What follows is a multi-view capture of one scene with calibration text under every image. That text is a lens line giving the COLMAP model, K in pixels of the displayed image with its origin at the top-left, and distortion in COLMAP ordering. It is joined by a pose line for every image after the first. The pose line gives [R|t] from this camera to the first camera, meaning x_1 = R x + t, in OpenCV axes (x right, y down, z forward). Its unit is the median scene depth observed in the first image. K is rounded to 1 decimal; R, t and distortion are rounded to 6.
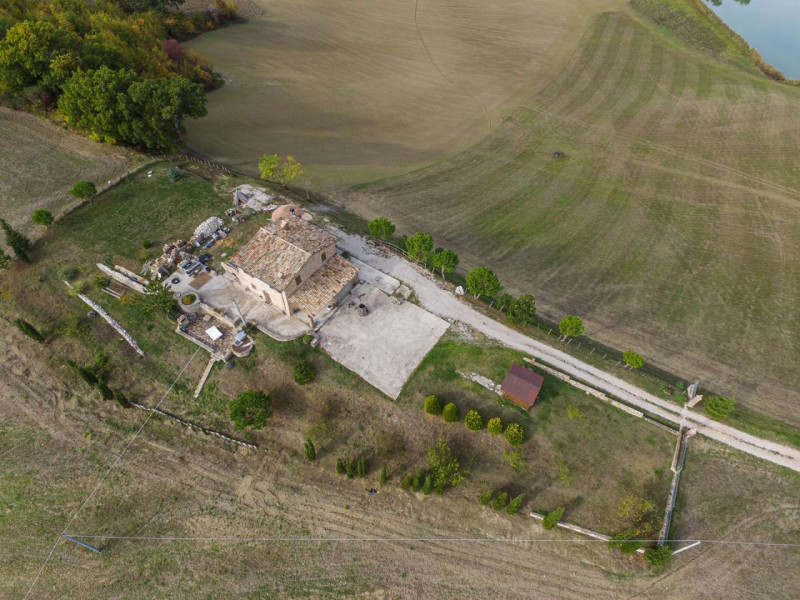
lens RADIAL K [[448.0, 0, 397.3], [0, 448.0, 301.5], [0, 0, 1]] dist [0.121620, -0.072659]
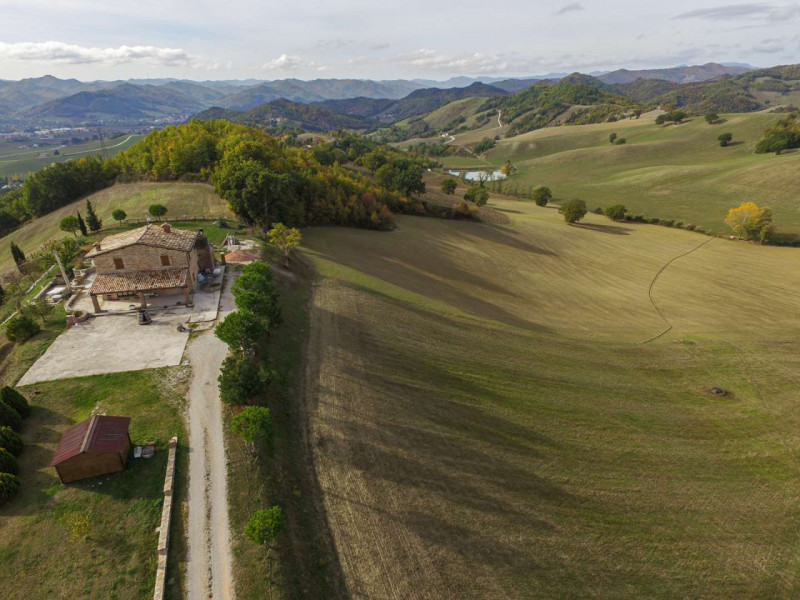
lens RADIAL K [[448.0, 0, 395.9], [0, 448.0, 304.6], [0, 0, 1]] dist [0.121620, -0.072659]
pose [[0.752976, 0.261124, -0.604020, 0.822510], [-0.509039, 0.812828, -0.283178, 0.002496], [0.417020, 0.520696, 0.744963, 0.547182]]
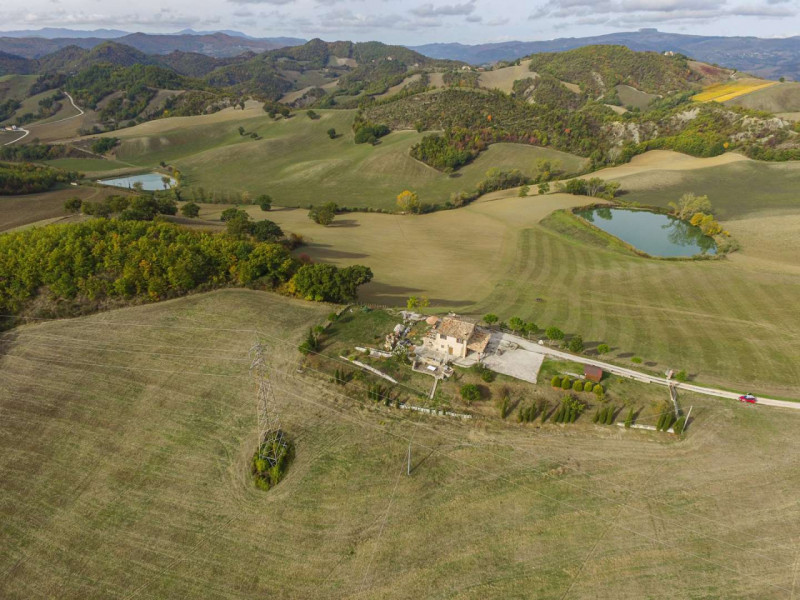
lens RADIAL K [[446.5, 0, 397.5], [0, 446.5, 302.6], [0, 0, 1]] dist [0.129399, -0.082146]
pose [[0.987849, -0.071286, 0.138107, -0.793710], [0.120685, 0.911748, -0.392620, 0.552740], [-0.097931, 0.404517, 0.909272, -0.857890]]
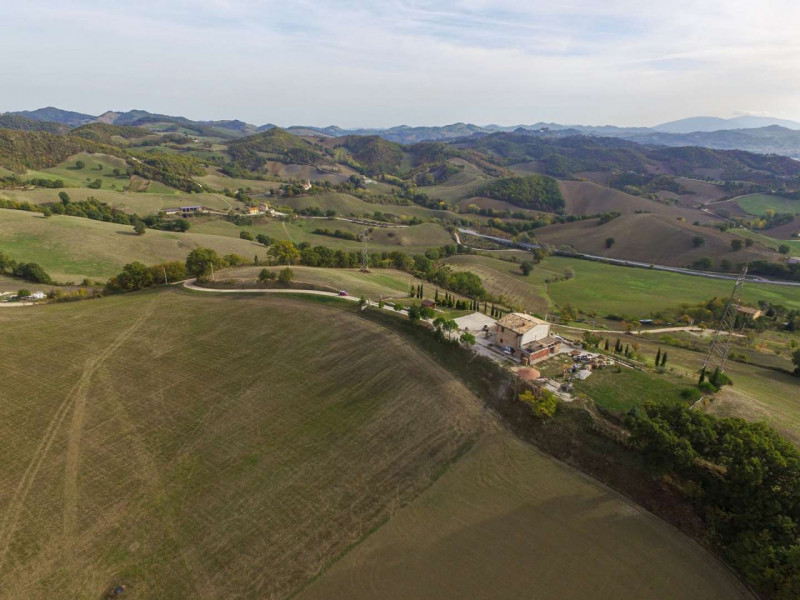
lens RADIAL K [[446.5, 0, 397.2], [0, 446.5, 301.3], [0, 0, 1]] dist [0.129399, -0.082146]
pose [[-0.938880, -0.146520, 0.311507, -0.326793], [0.252841, 0.320583, 0.912851, -2.042450], [-0.233615, 0.935820, -0.263943, 1.554865]]
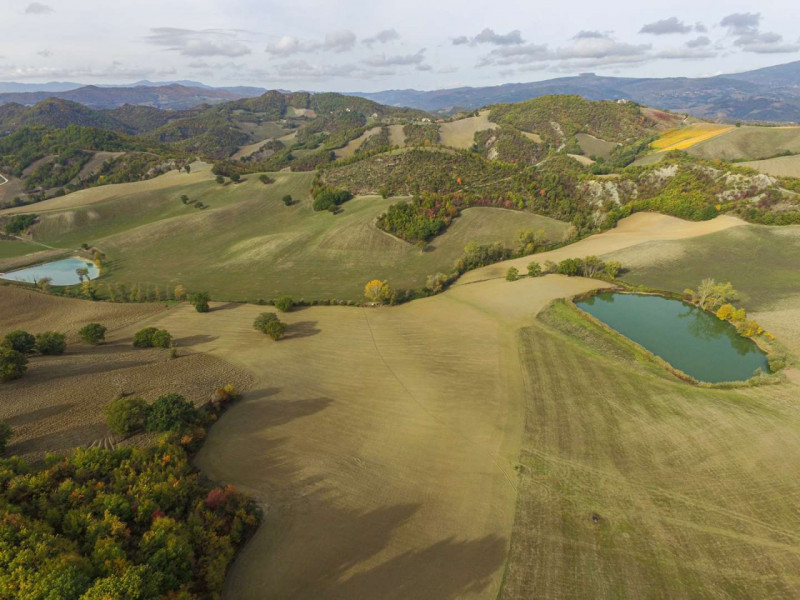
lens RADIAL K [[446.5, 0, 396.7], [0, 446.5, 303.6], [0, 0, 1]] dist [0.129399, -0.082146]
pose [[0.971561, -0.111932, 0.208662, -0.554060], [0.196858, 0.871530, -0.449090, -0.795000], [-0.131588, 0.477395, 0.868780, -0.187434]]
